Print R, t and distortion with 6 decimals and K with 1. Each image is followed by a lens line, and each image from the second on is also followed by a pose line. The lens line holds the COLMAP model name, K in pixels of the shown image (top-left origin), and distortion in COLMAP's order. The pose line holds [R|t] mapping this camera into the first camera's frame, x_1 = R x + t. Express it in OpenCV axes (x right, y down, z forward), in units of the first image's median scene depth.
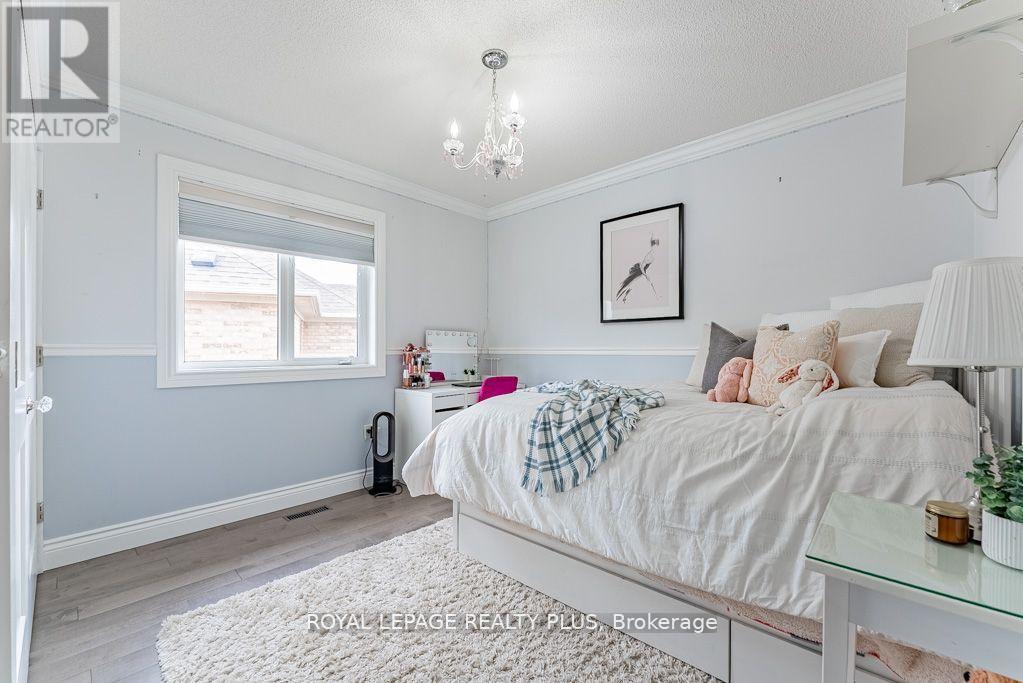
lens RADIAL K [[425.2, 0, 512.3], [0, 425.2, 347.0], [0, 0, 1]] dist [0.000274, 0.000099]
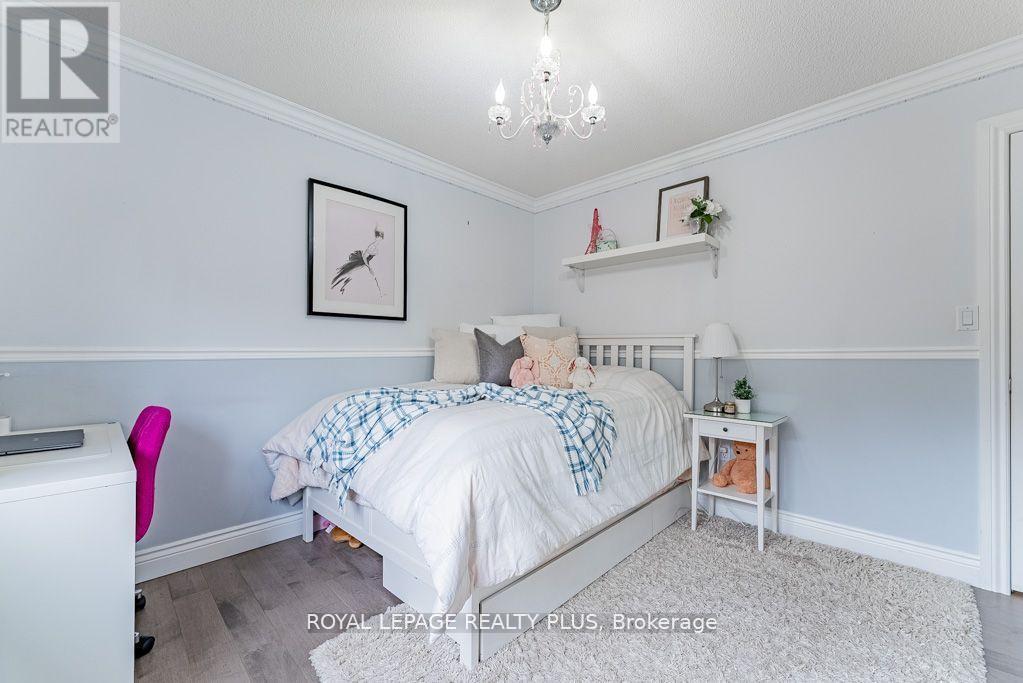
lens RADIAL K [[425.2, 0, 512.3], [0, 425.2, 347.0], [0, 0, 1]] dist [0.000274, 0.000099]
pose [[0.025854, 0.006112, 0.999647, -0.571651], [-0.006622, 0.999960, -0.005942, 0.001285], [-0.999644, -0.006466, 0.025893, 0.686077]]
